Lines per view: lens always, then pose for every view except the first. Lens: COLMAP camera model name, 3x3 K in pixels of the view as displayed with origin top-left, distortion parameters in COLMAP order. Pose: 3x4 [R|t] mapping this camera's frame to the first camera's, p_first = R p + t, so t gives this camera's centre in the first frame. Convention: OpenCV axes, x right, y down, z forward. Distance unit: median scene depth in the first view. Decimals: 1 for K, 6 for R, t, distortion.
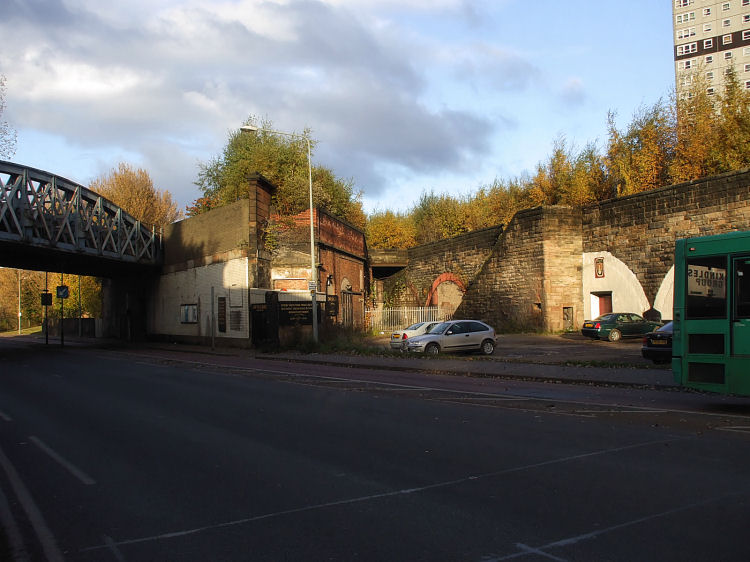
lens RADIAL K [[772.4, 0, 375.0], [0, 772.4, 281.0], [0, 0, 1]] dist [-0.223184, 0.030564]
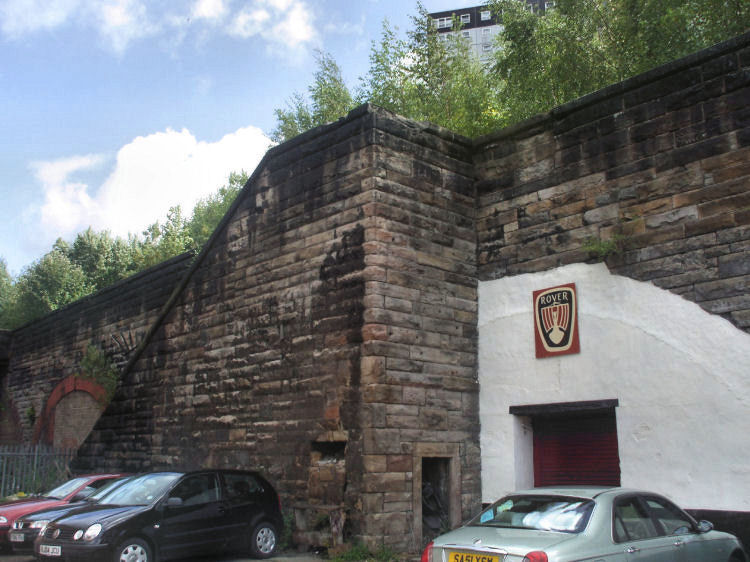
lens RADIAL K [[772.4, 0, 375.0], [0, 772.4, 281.0], [0, 0, 1]] dist [-0.223184, 0.030564]
pose [[0.920171, 0.111352, 0.375348, 0.080709], [-0.033079, 0.977386, -0.208861, 0.020723], [-0.390117, 0.179772, 0.903045, 0.507925]]
